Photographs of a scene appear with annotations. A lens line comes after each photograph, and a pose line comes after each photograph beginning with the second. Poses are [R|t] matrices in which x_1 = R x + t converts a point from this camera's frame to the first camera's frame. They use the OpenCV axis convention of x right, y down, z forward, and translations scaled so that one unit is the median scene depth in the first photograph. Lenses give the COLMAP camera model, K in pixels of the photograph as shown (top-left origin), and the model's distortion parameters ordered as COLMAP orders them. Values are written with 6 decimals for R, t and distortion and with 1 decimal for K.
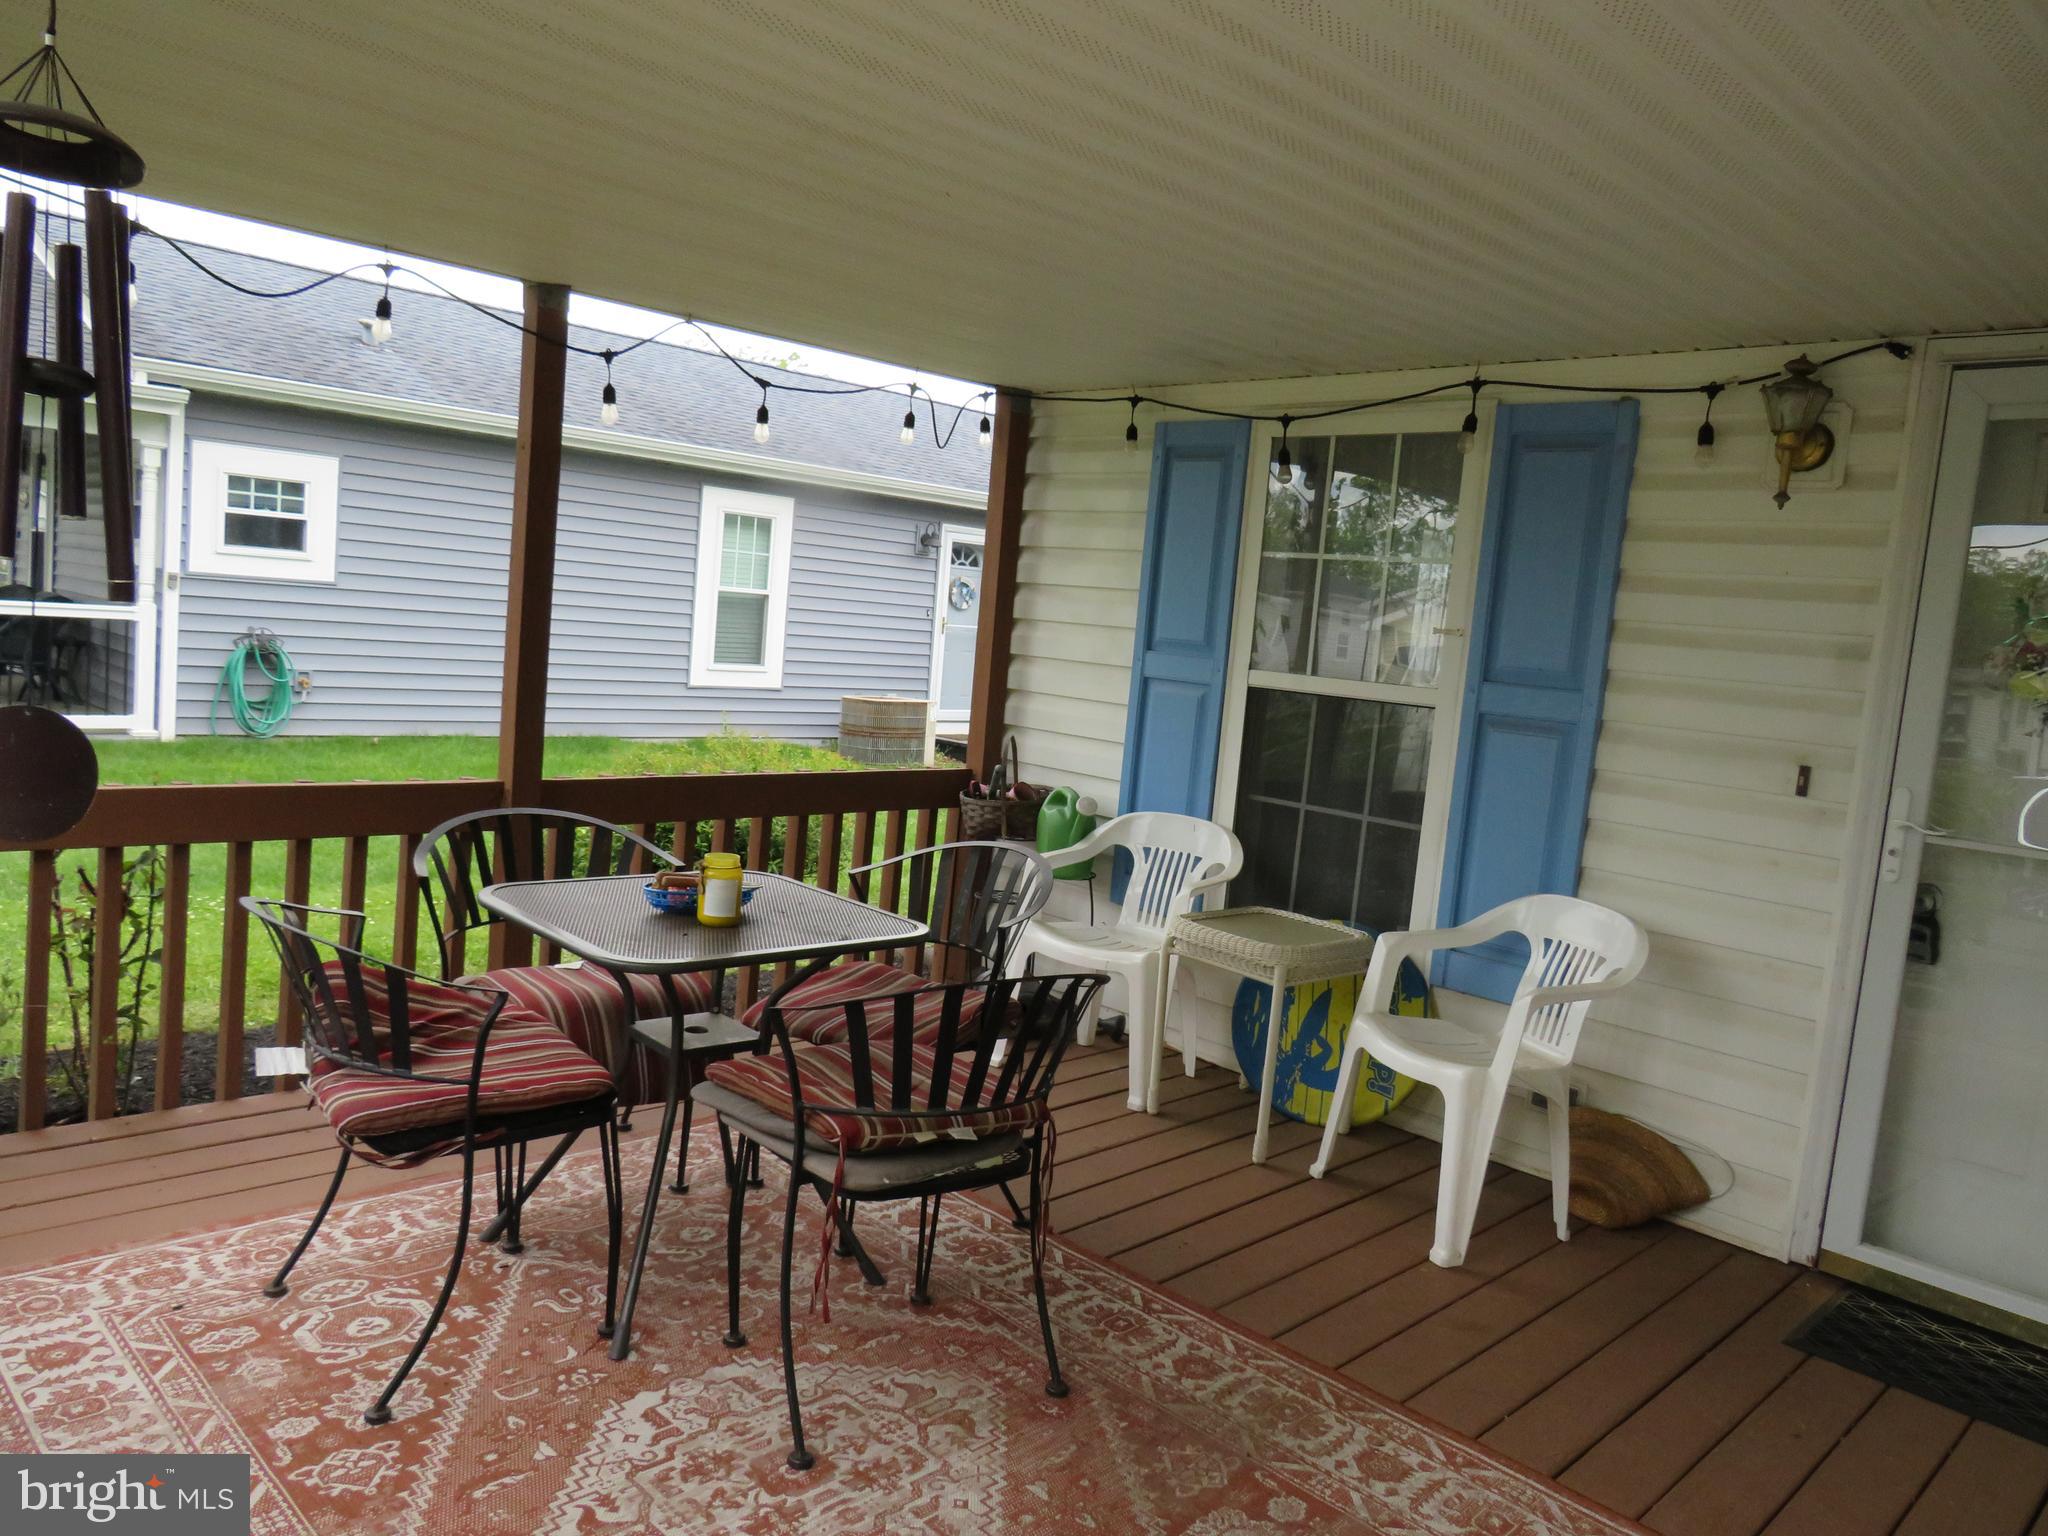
lens RADIAL K [[1455.4, 0, 1022.4], [0, 1455.4, 758.4], [0, 0, 1]] dist [-0.053677, 0.005876]
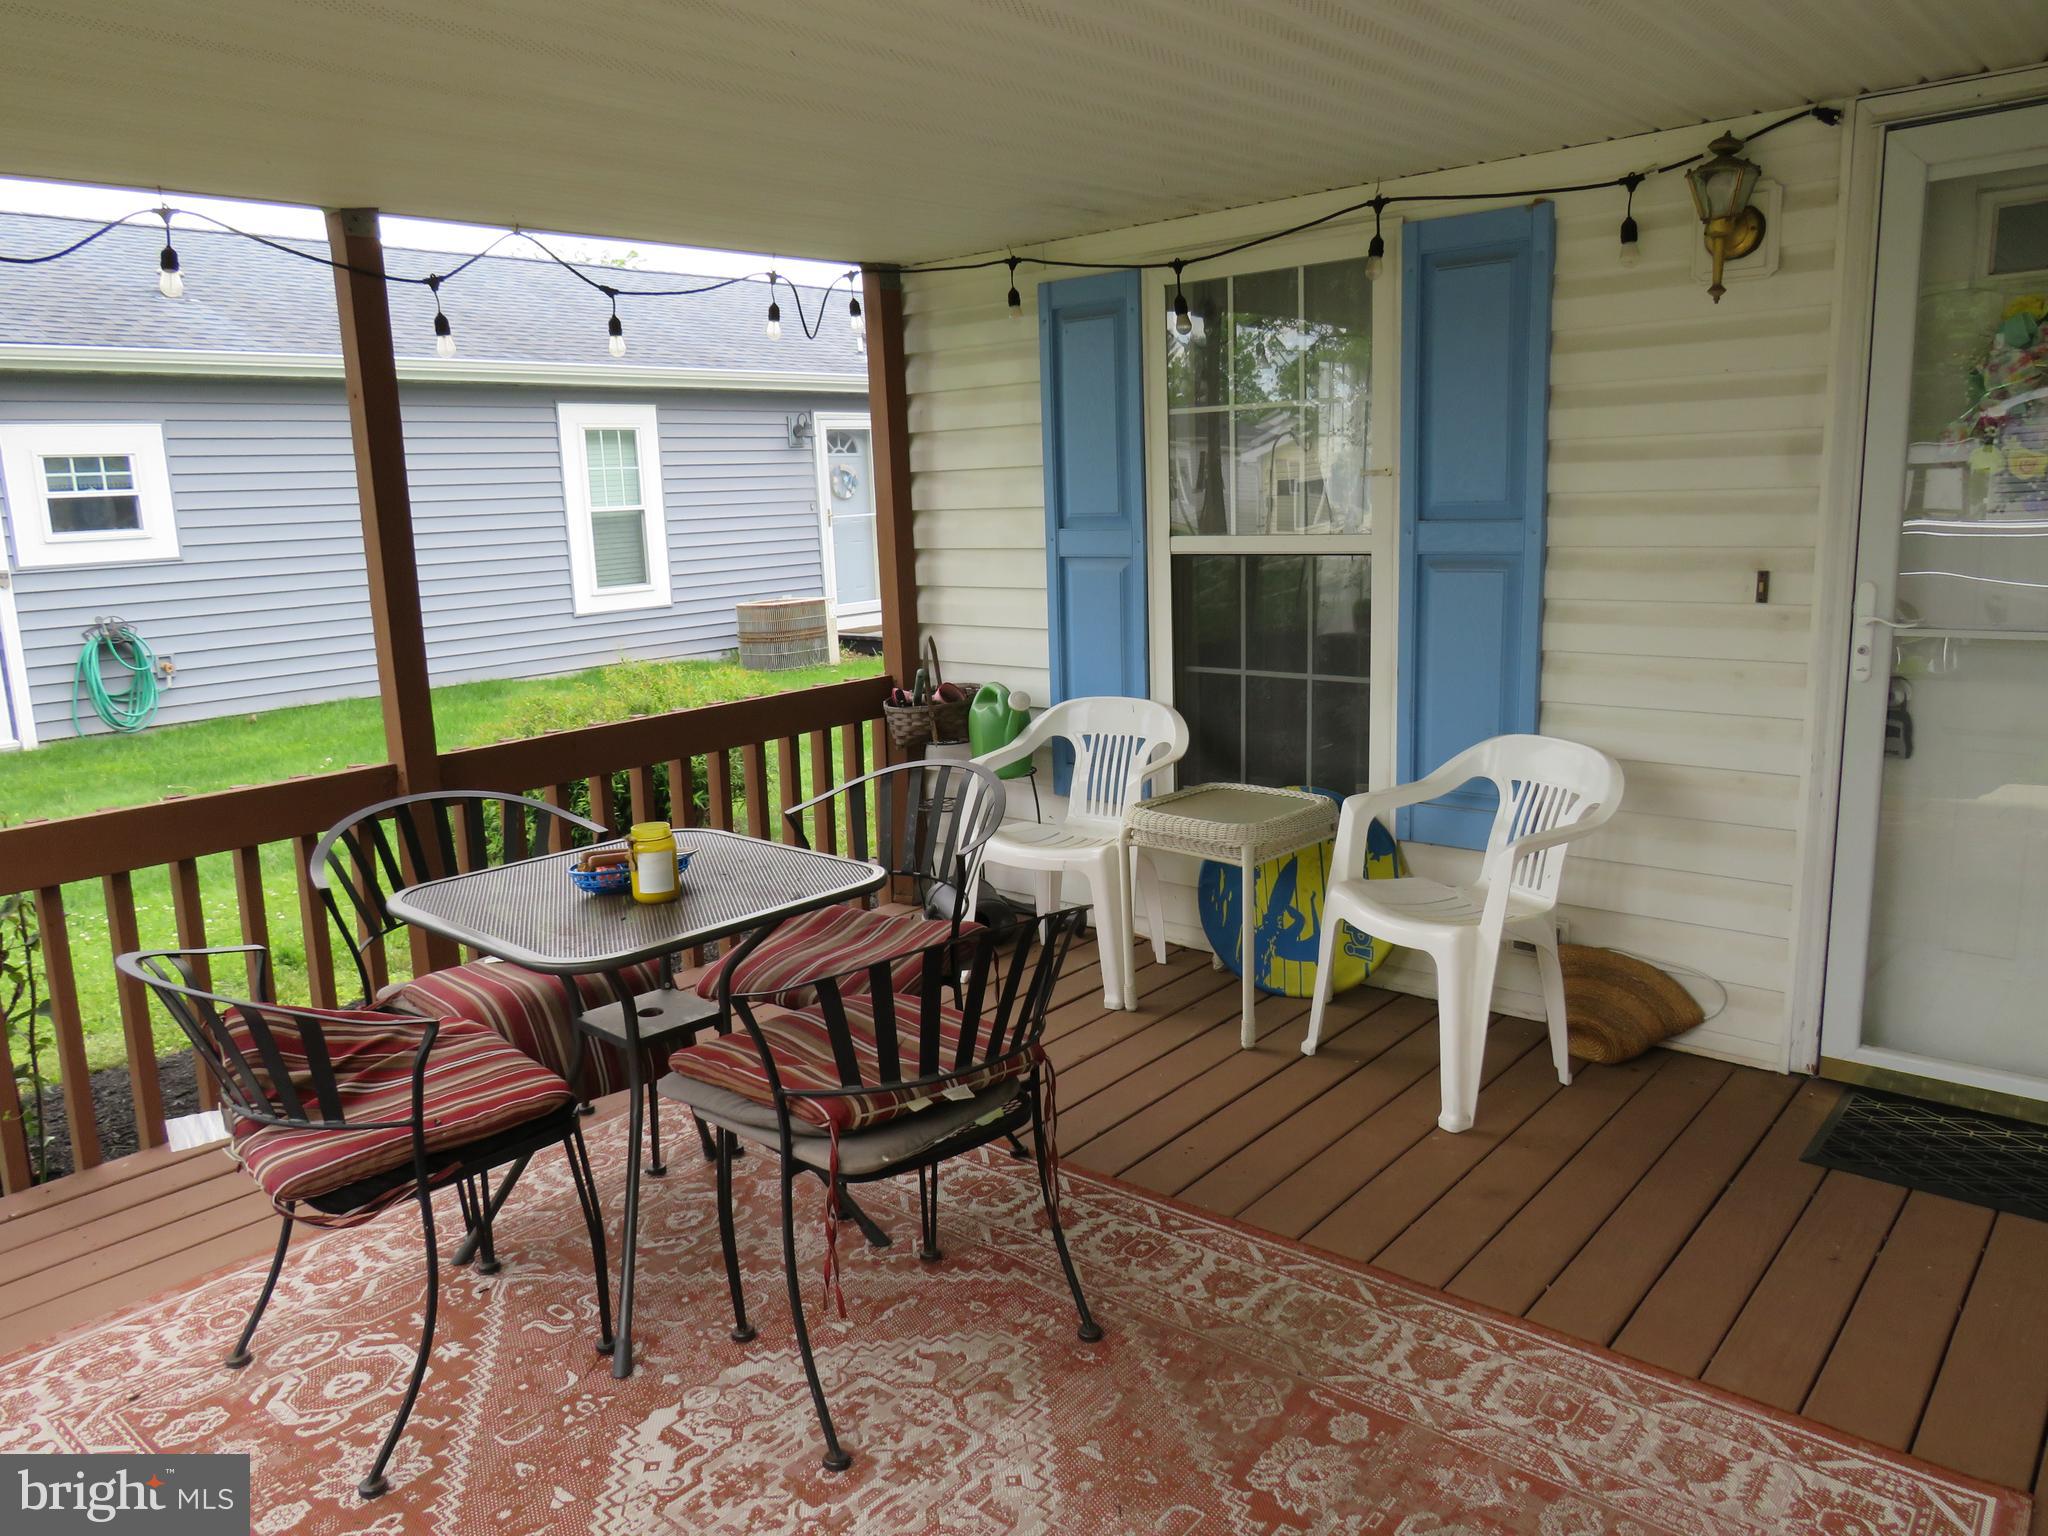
lens RADIAL K [[1451.6, 0, 1024.0], [0, 1451.6, 768.0], [0, 0, 1]] dist [-0.040540, -0.005120]
pose [[0.989090, -0.135730, 0.057249, -0.017716], [0.129664, 0.986611, 0.098928, -0.024071], [-0.069910, -0.090425, 0.993446, 0.067893]]
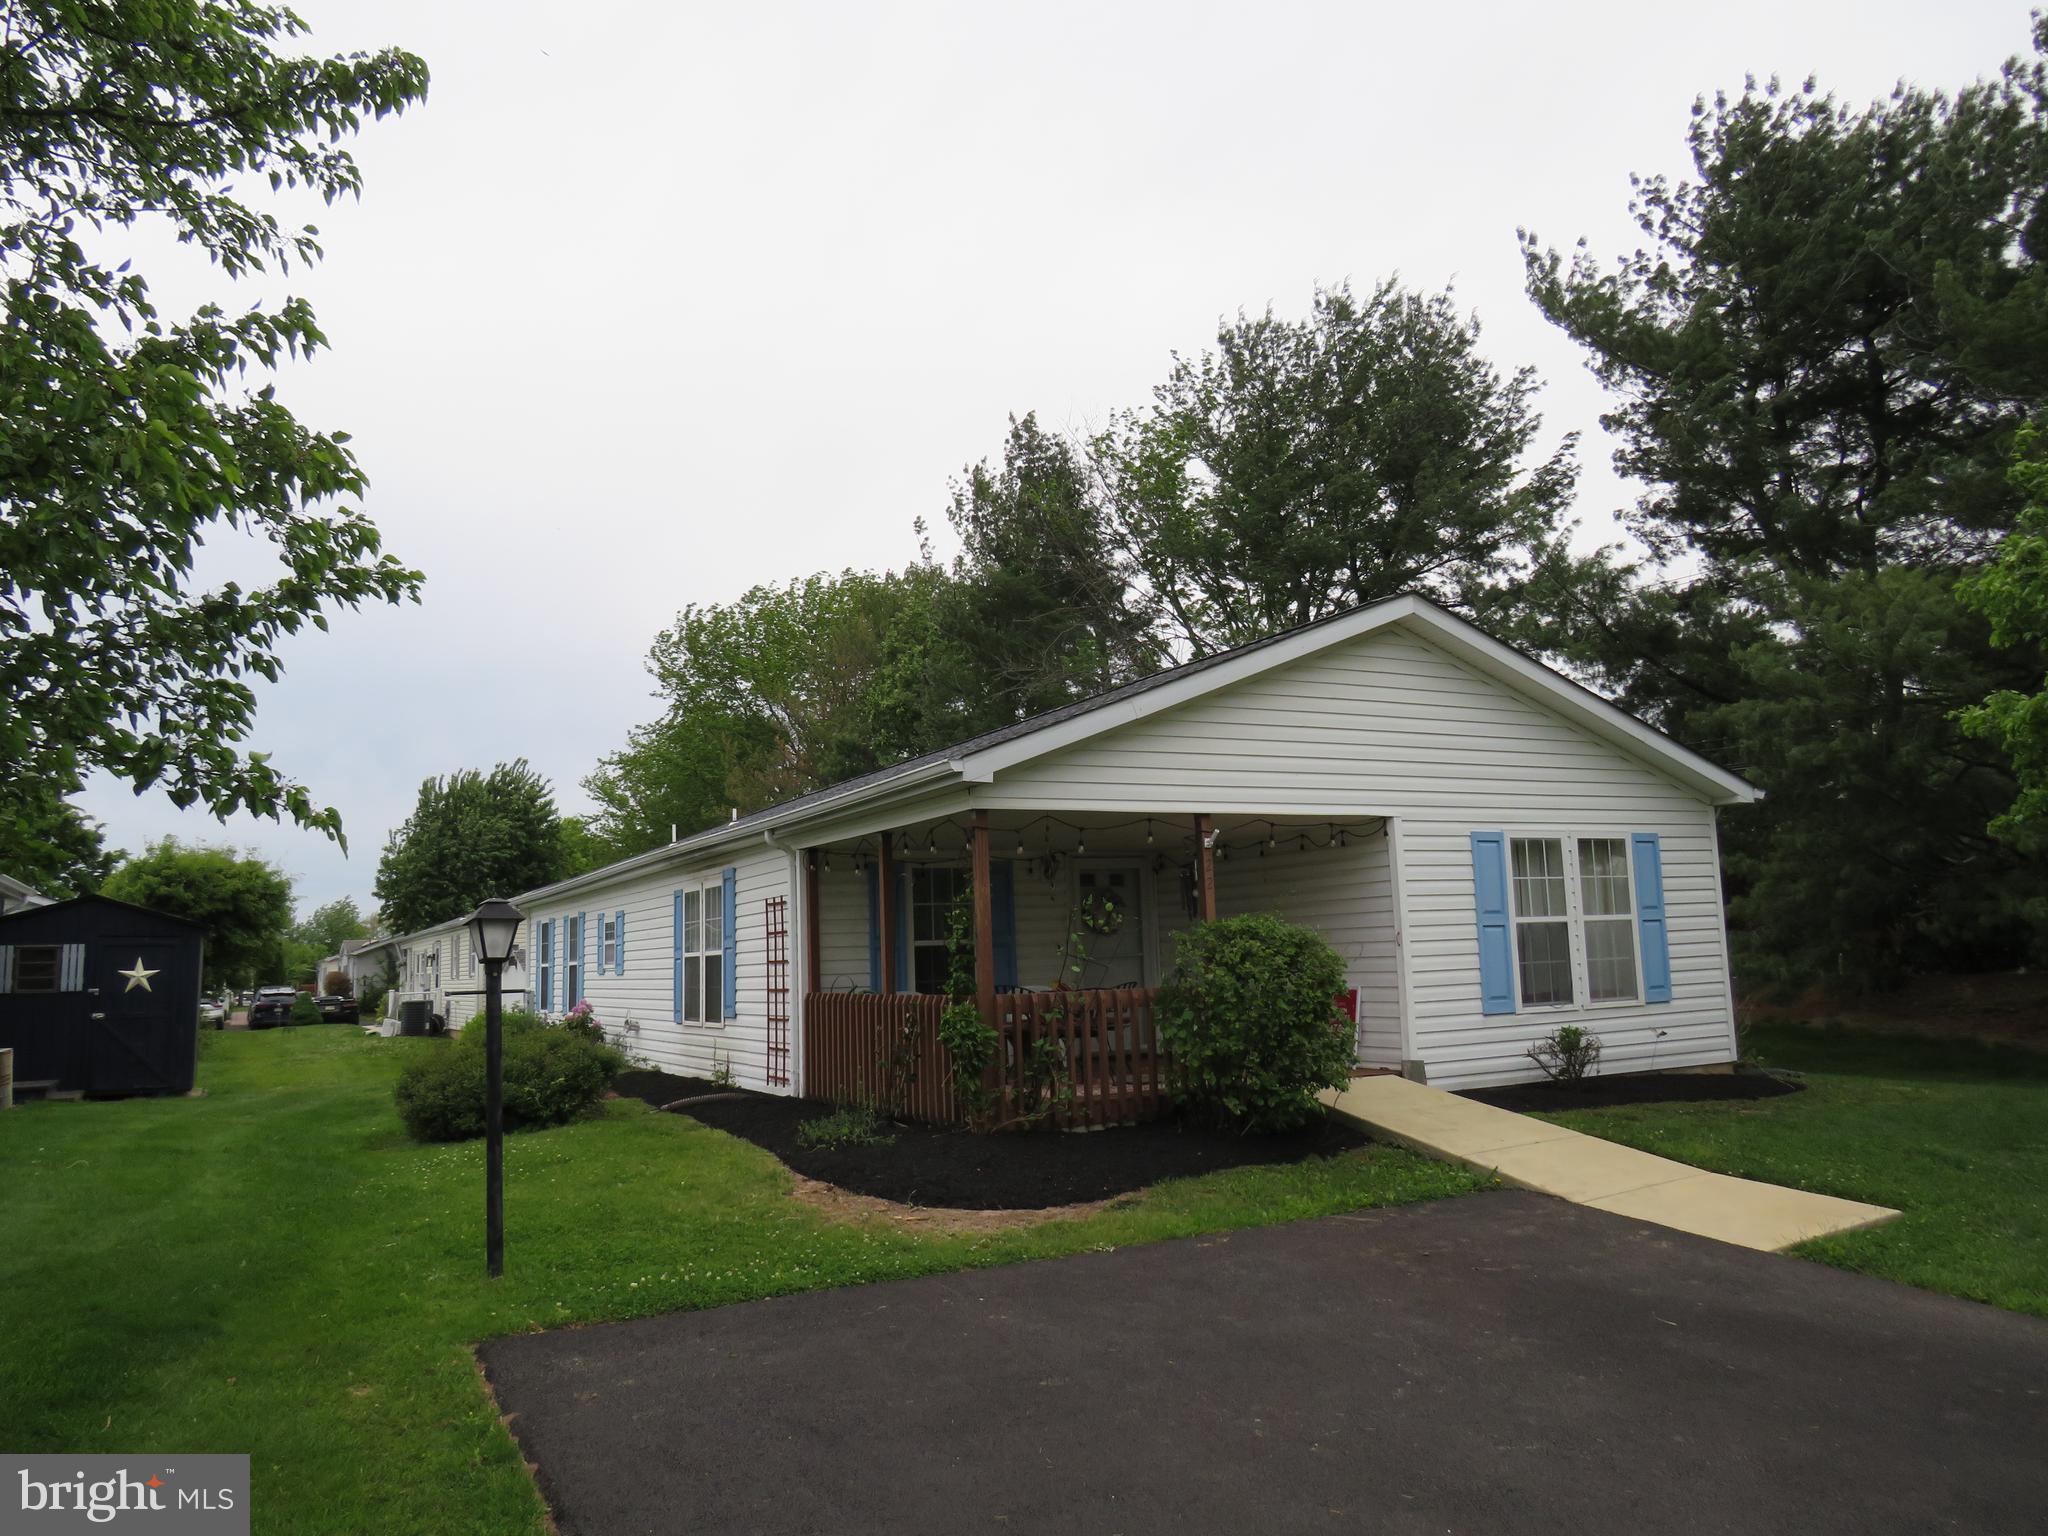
lens RADIAL K [[1454.2, 0, 1021.9], [0, 1454.2, 780.7], [0, 0, 1]] dist [-0.008309, 0.006892]
pose [[0.286276, 0.018288, 0.957973, -3.825072], [0.153701, 0.985993, -0.064754, -0.223947], [-0.945739, 0.165779, 0.279455, -0.223999]]
